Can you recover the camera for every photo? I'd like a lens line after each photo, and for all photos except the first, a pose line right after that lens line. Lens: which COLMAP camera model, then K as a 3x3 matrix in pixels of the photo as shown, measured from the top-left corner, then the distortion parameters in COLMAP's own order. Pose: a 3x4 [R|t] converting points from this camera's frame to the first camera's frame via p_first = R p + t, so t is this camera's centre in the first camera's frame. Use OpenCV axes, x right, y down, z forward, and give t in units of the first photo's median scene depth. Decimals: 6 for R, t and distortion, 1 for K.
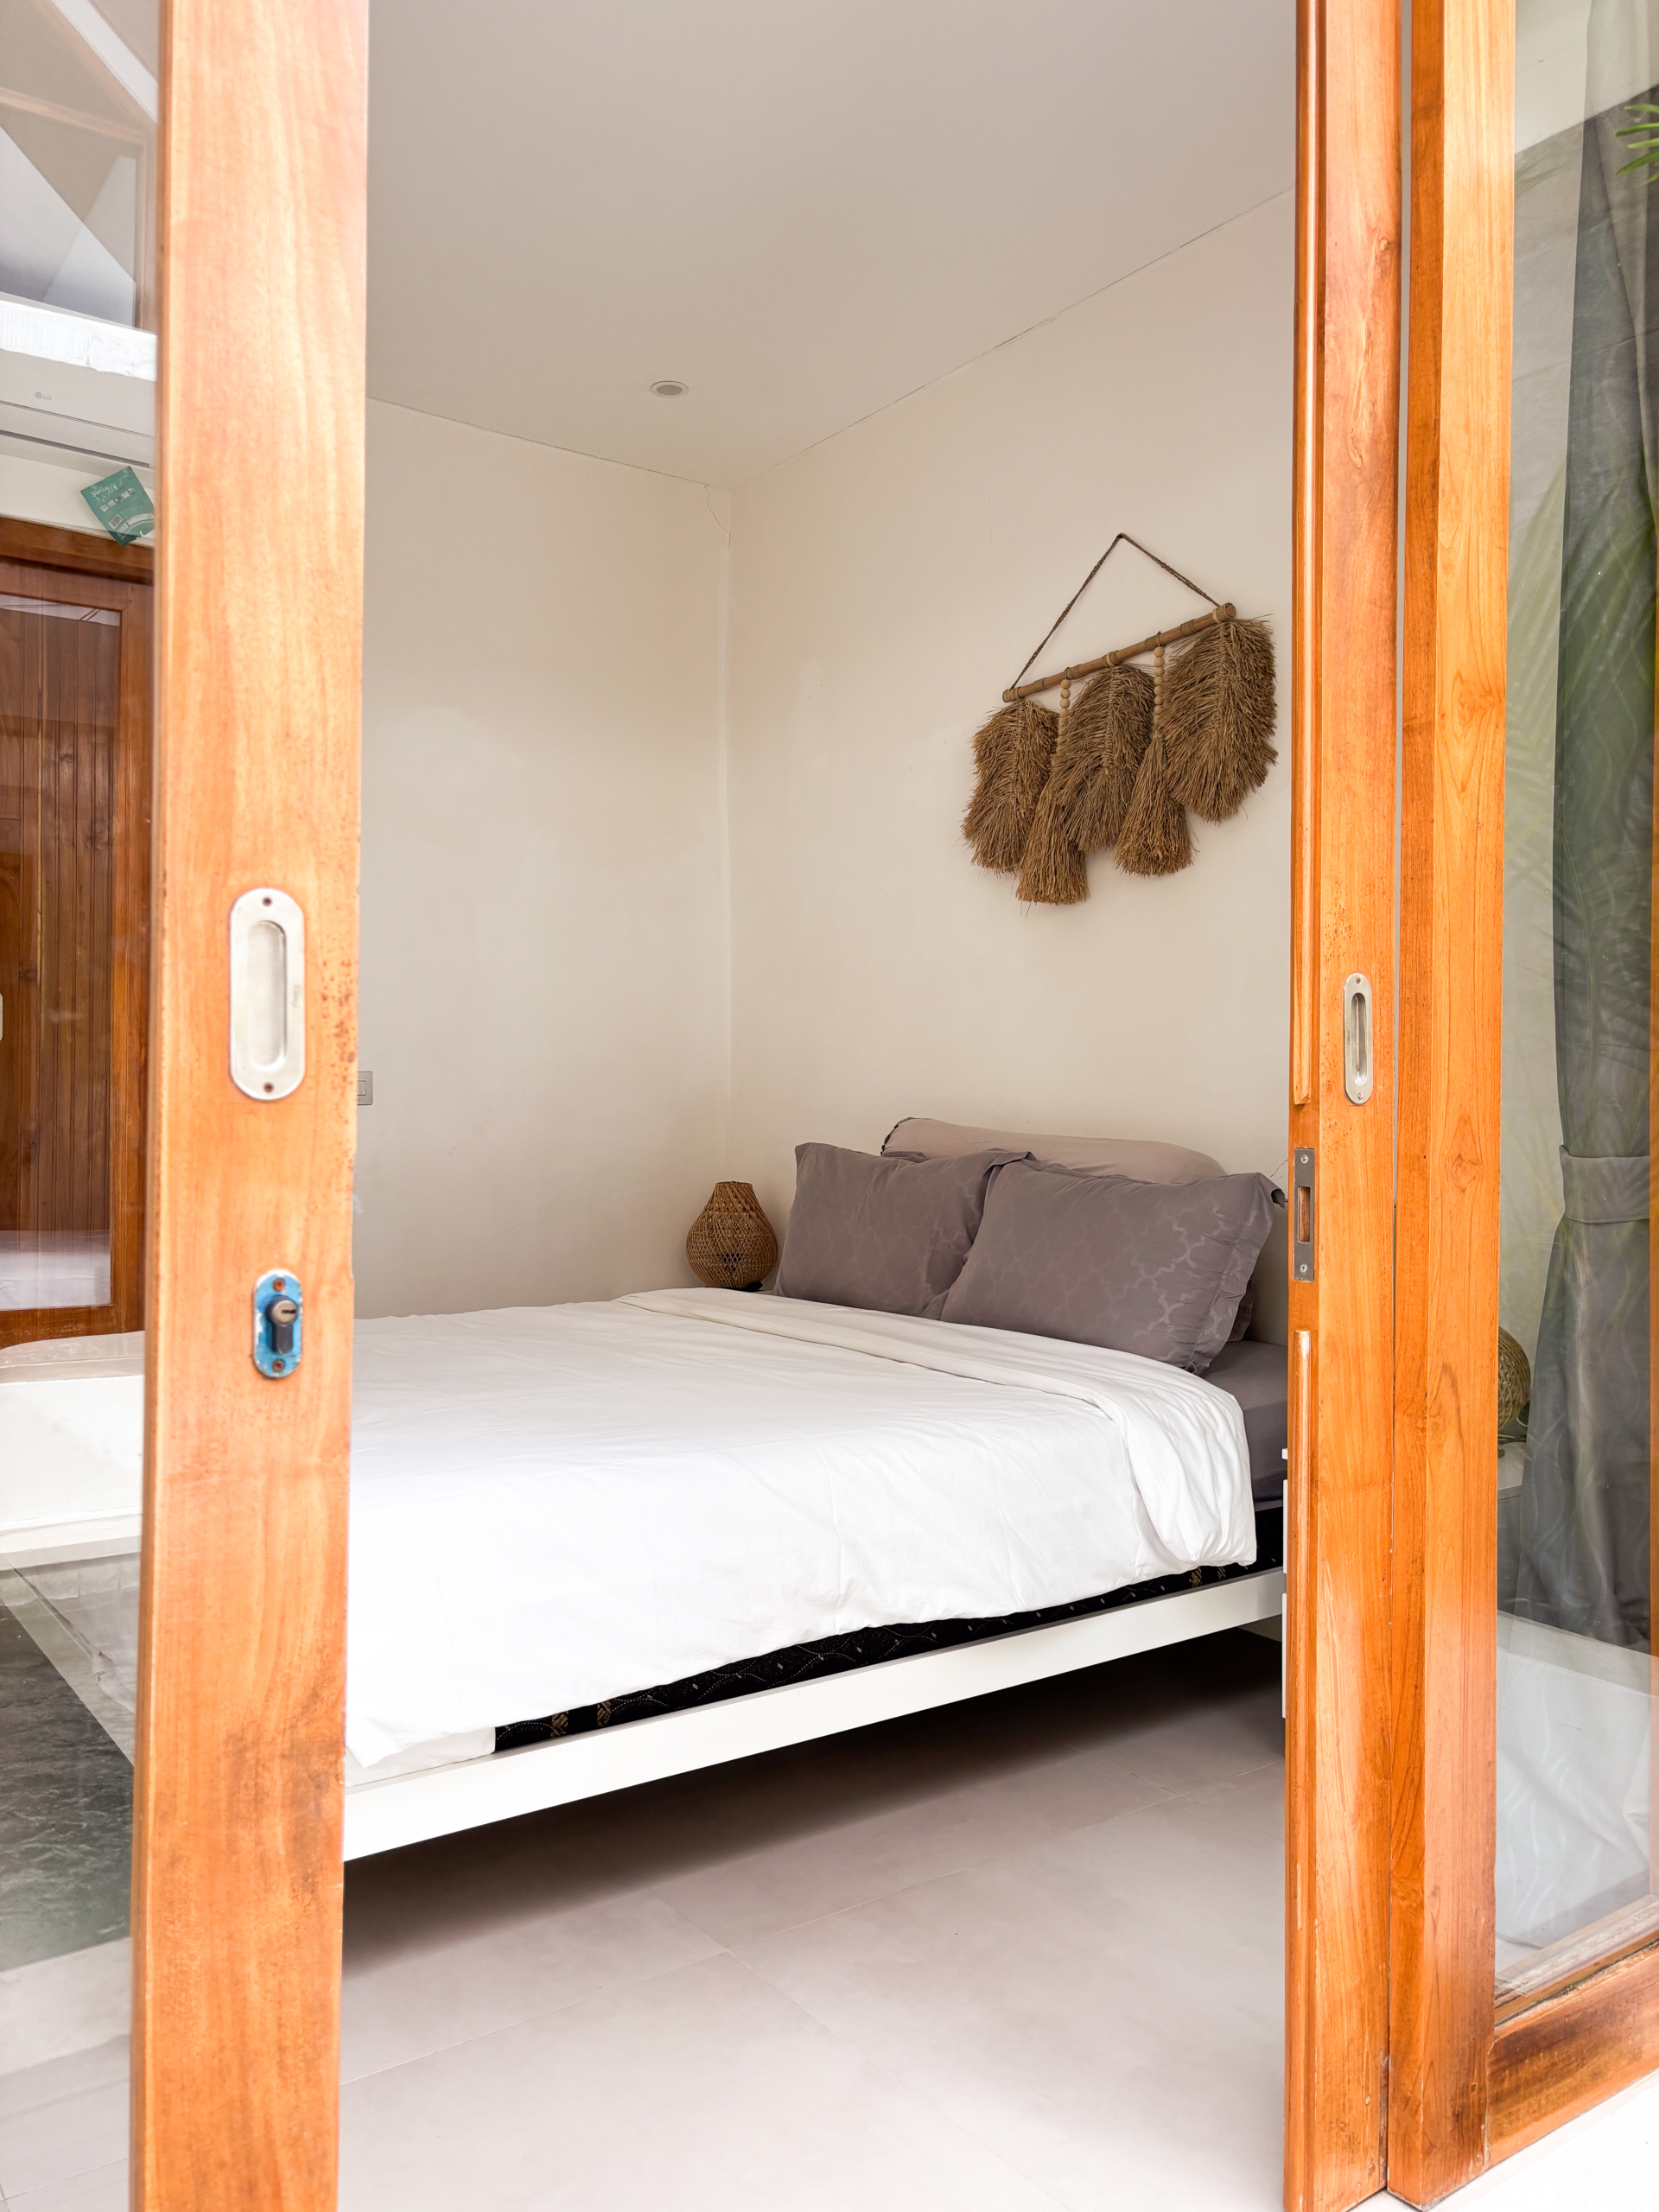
lens RADIAL K [[1711.7, 0, 822.1], [0, 1711.7, 1109.5], [0, 0, 1]] dist [0.061427, -0.065443]
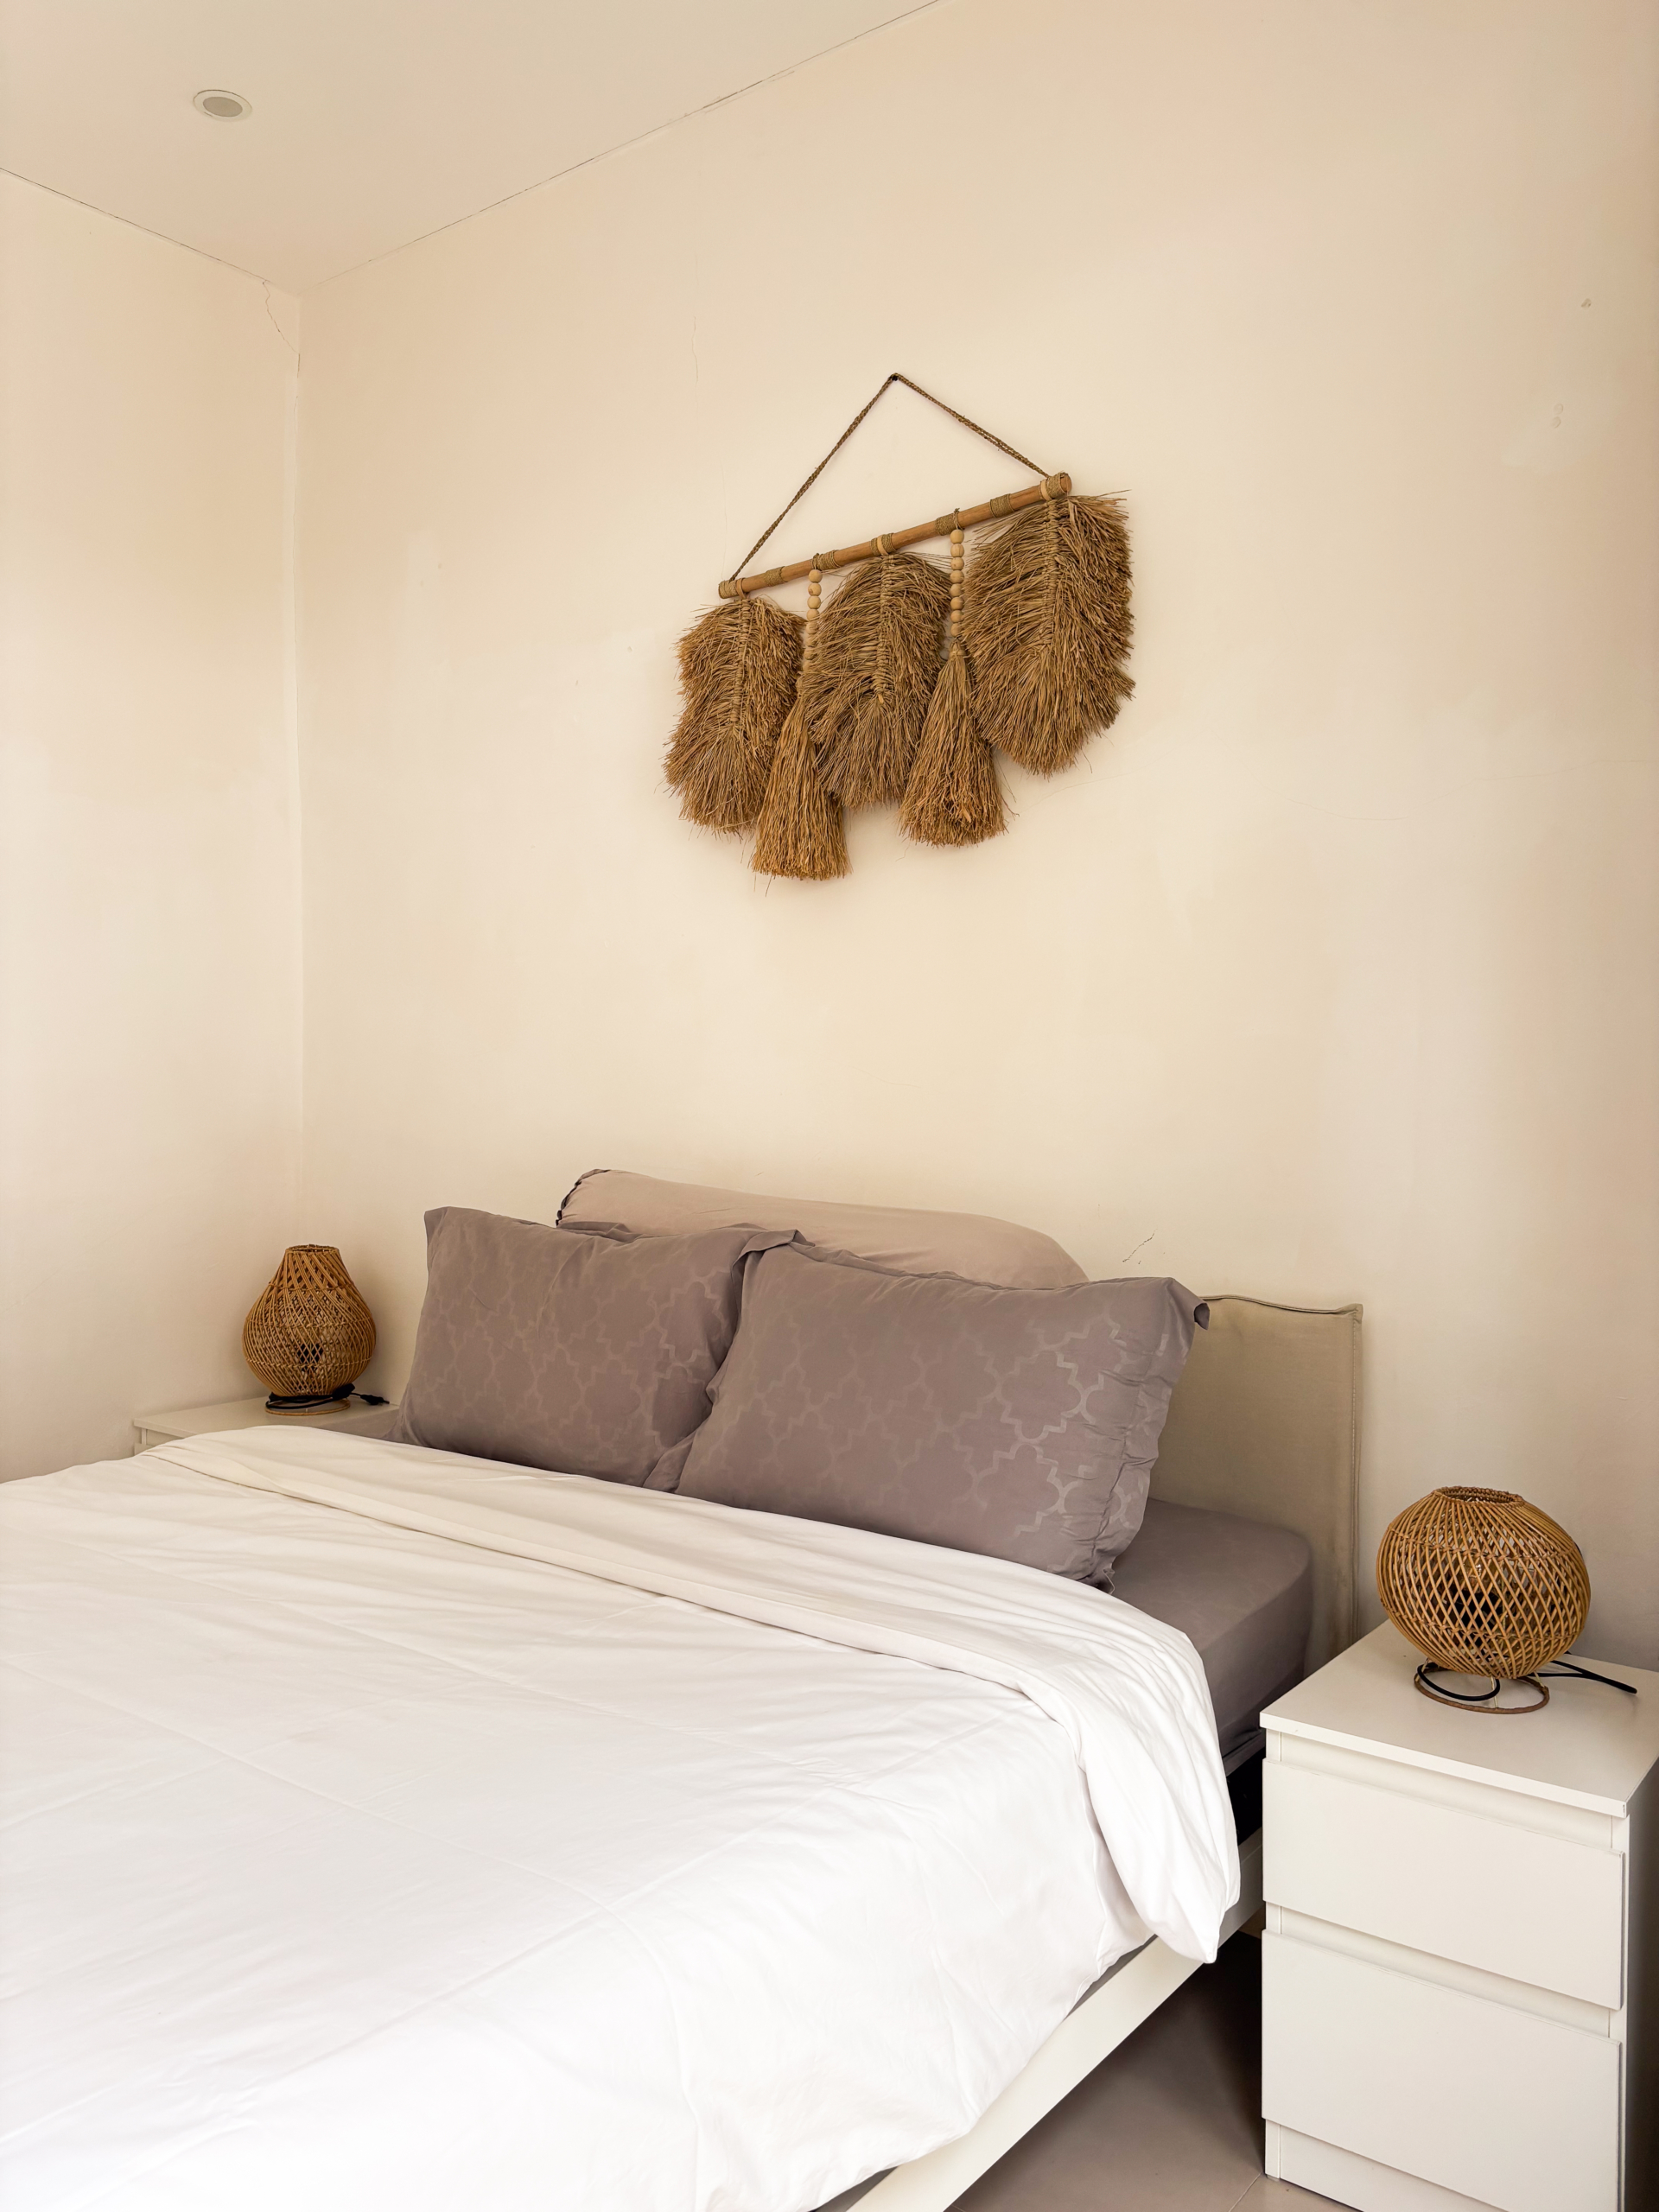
lens RADIAL K [[1711.7, 0, 844.8], [0, 1711.7, 1085.2], [0, 0, 1]] dist [0.061427, -0.065443]
pose [[0.957884, -0.003742, 0.287131, -0.059492], [0.002643, 0.999988, 0.004216, -0.037198], [-0.287144, -0.003279, 0.957882, 0.315302]]
